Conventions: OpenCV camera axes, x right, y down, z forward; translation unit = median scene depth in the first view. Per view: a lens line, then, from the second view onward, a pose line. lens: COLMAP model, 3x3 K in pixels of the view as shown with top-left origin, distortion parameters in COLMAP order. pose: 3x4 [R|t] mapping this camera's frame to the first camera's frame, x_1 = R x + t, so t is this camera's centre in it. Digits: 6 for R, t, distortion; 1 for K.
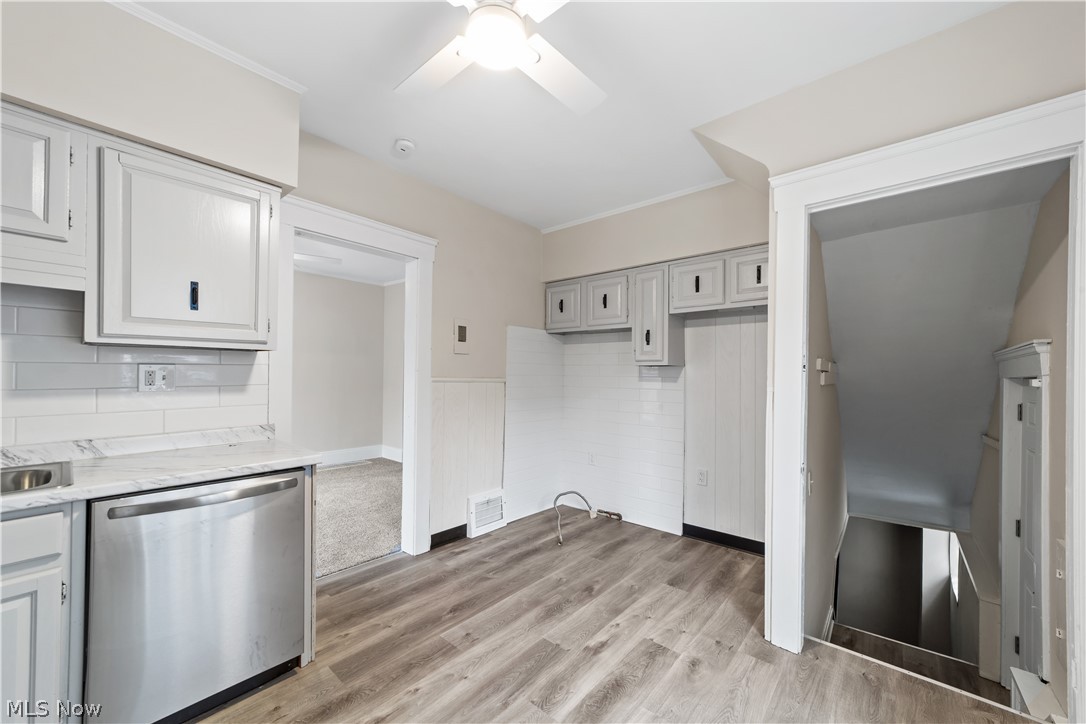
lens RADIAL K [[416.1, 0, 537.9], [0, 416.1, 367.4], [0, 0, 1]] dist [-0.022459, 0.010185]
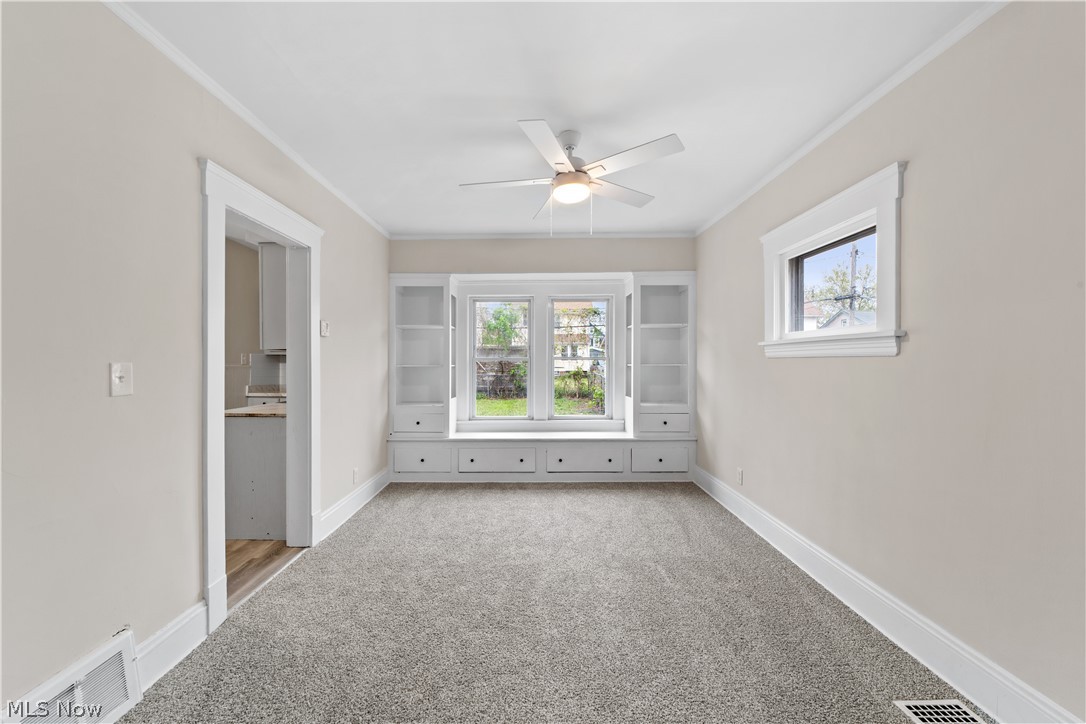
lens RADIAL K [[416.1, 0, 537.9], [0, 416.1, 367.4], [0, 0, 1]] dist [-0.022459, 0.010185]
pose [[-0.752553, -0.002707, -0.658526, -0.289808], [-0.001162, 0.999995, -0.002783, 0.019765], [0.658531, -0.001329, -0.752553, 2.024849]]
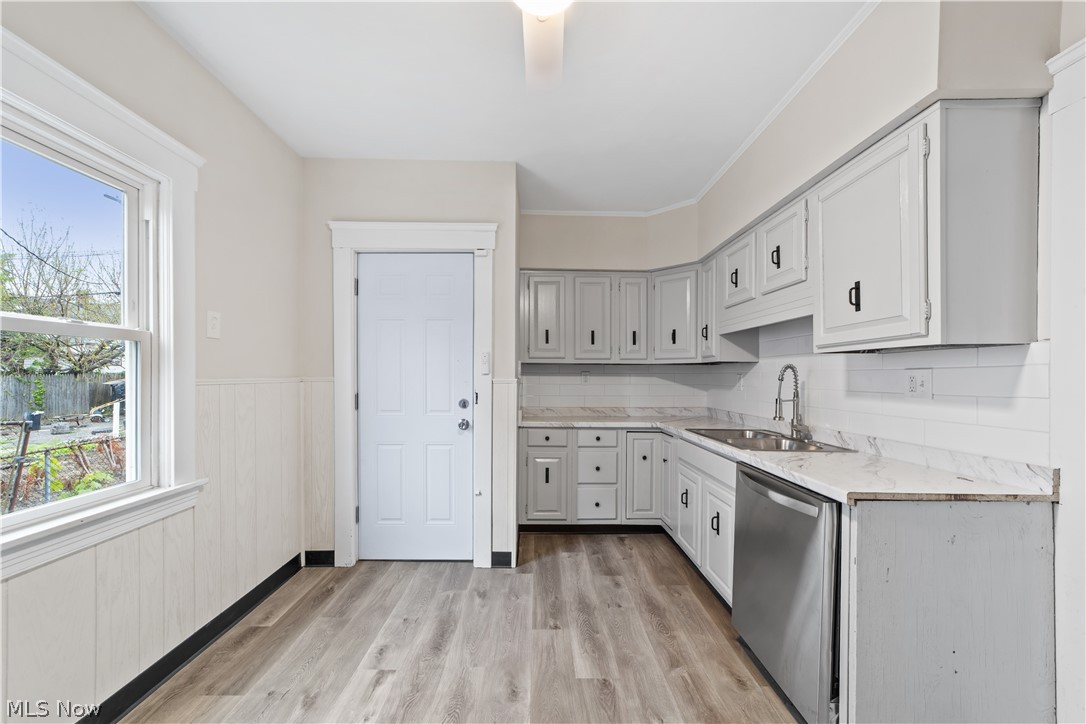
lens RADIAL K [[416.1, 0, 537.9], [0, 416.1, 367.4], [0, 0, 1]] dist [-0.022459, 0.010185]
pose [[-0.751146, -0.024674, -0.659674, 0.223672], [-0.002656, 0.999406, -0.034357, 0.015229], [0.660130, -0.024055, -0.750766, 0.773081]]
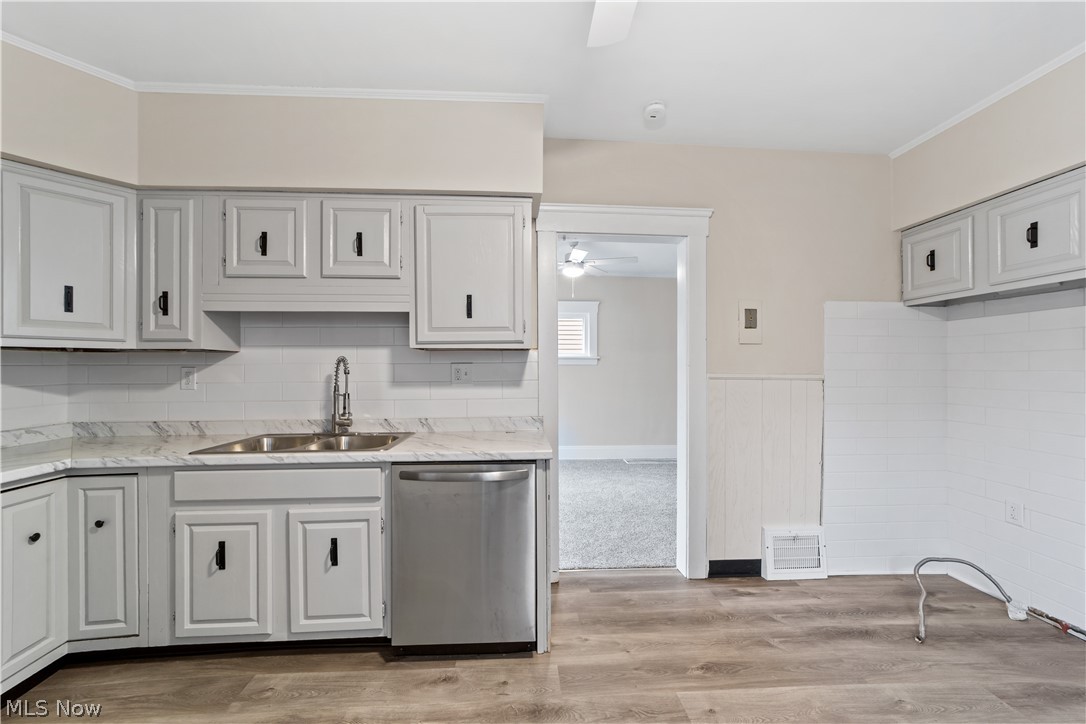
lens RADIAL K [[416.1, 0, 537.9], [0, 416.1, 367.4], [0, 0, 1]] dist [-0.022459, 0.010185]
pose [[0.698170, -0.013183, -0.715810, 0.113400], [0.017996, 0.999838, -0.000862, 0.006653], [0.715706, -0.012279, 0.698294, 0.180932]]
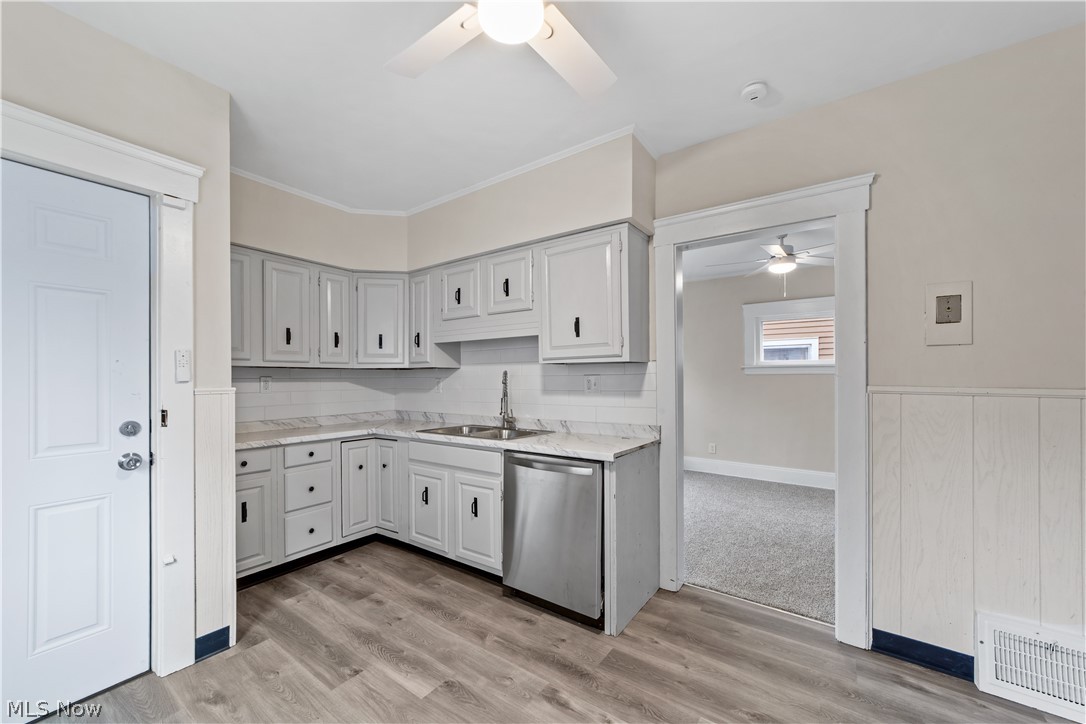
lens RADIAL K [[416.1, 0, 537.9], [0, 416.1, 367.4], [0, 0, 1]] dist [-0.022459, 0.010185]
pose [[0.092041, -0.036660, -0.995080, 0.381090], [0.017230, 0.999231, -0.035219, 0.008833], [0.995606, -0.013904, 0.092602, 0.454027]]
